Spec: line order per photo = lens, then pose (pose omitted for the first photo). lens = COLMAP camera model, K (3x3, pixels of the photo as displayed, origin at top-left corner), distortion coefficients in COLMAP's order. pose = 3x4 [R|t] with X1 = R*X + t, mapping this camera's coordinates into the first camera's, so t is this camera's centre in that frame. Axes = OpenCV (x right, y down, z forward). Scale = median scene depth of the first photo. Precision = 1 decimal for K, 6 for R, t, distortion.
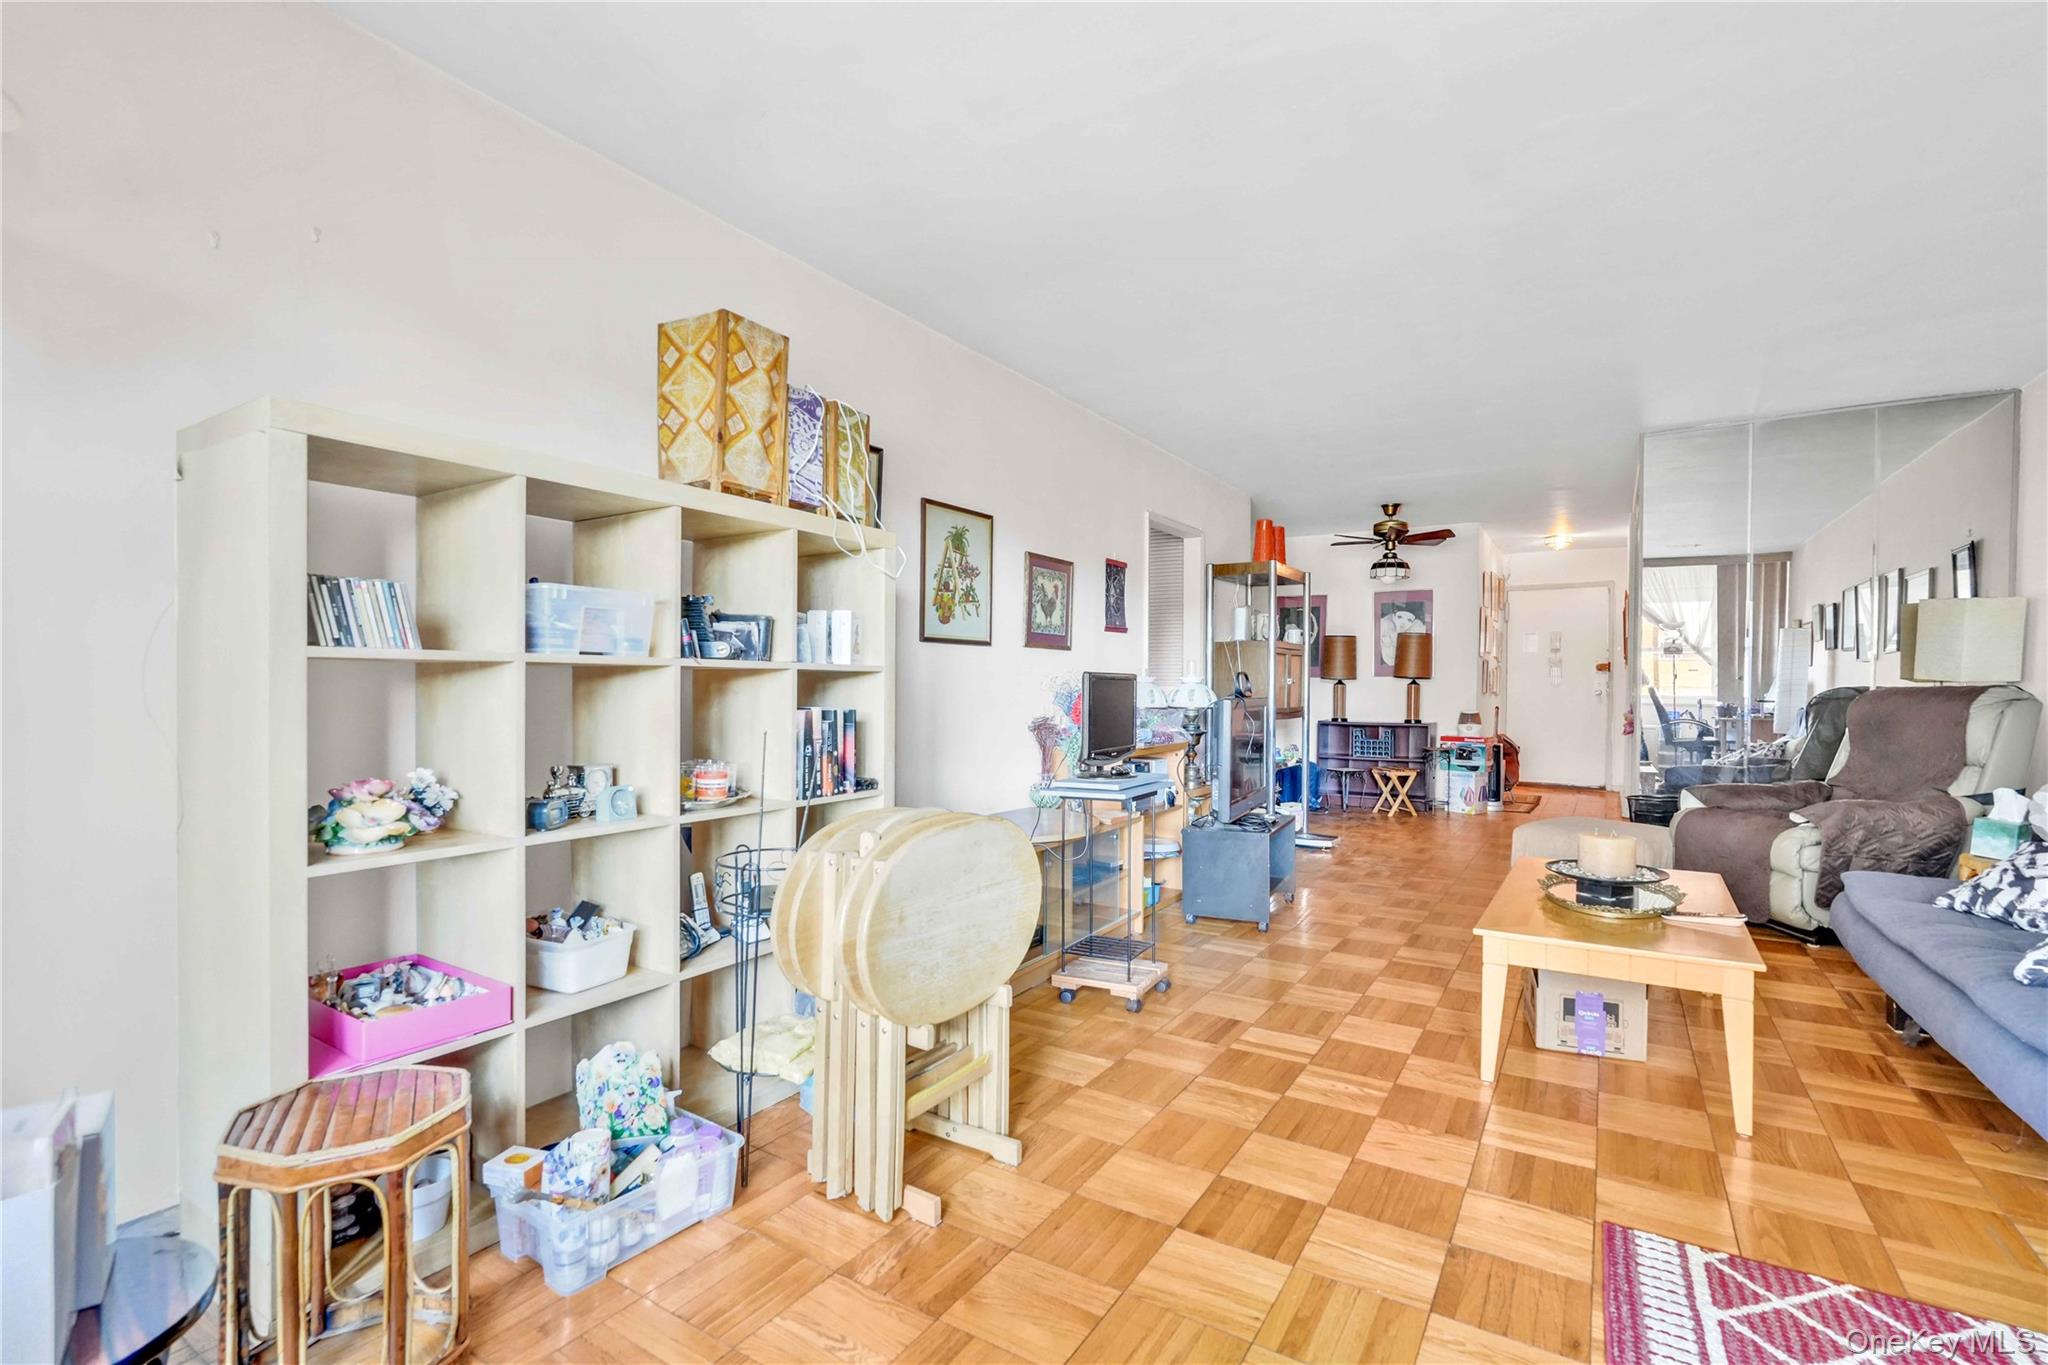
lens RADIAL K [[930.1, 0, 1026.2], [0, 930.1, 702.8], [0, 0, 1]] dist [-0.016283, 0.008375]
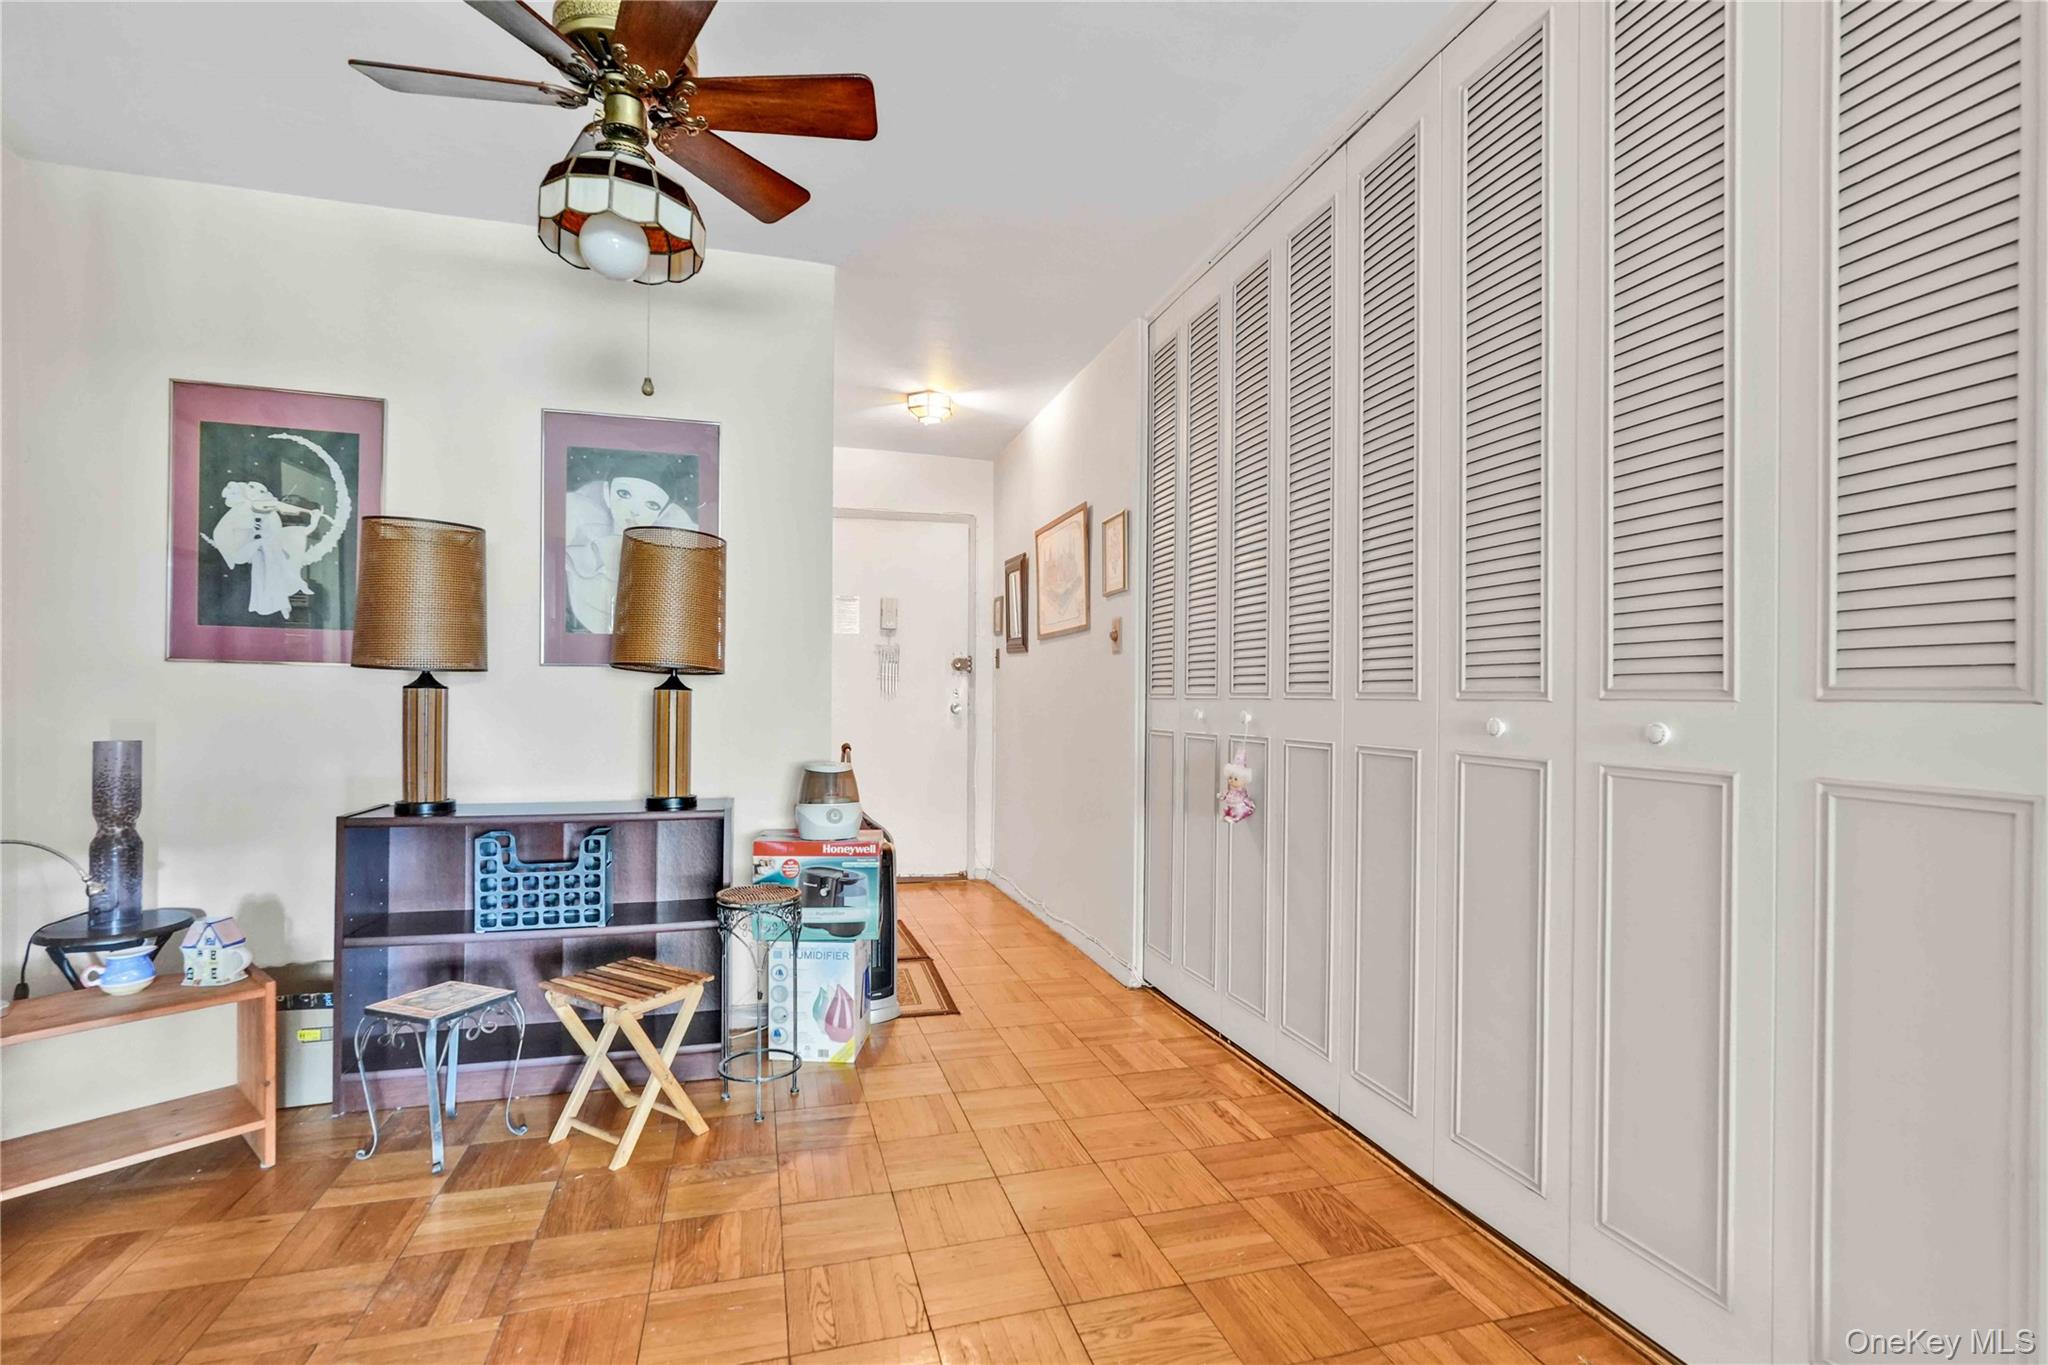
lens RADIAL K [[930.1, 0, 1026.2], [0, 930.1, 702.8], [0, 0, 1]] dist [-0.016283, 0.008375]
pose [[0.656152, 0.000228, 0.754628, 0.244239], [0.007133, 0.999953, -0.006504, -0.012222], [-0.754595, 0.009650, 0.656120, 0.671312]]
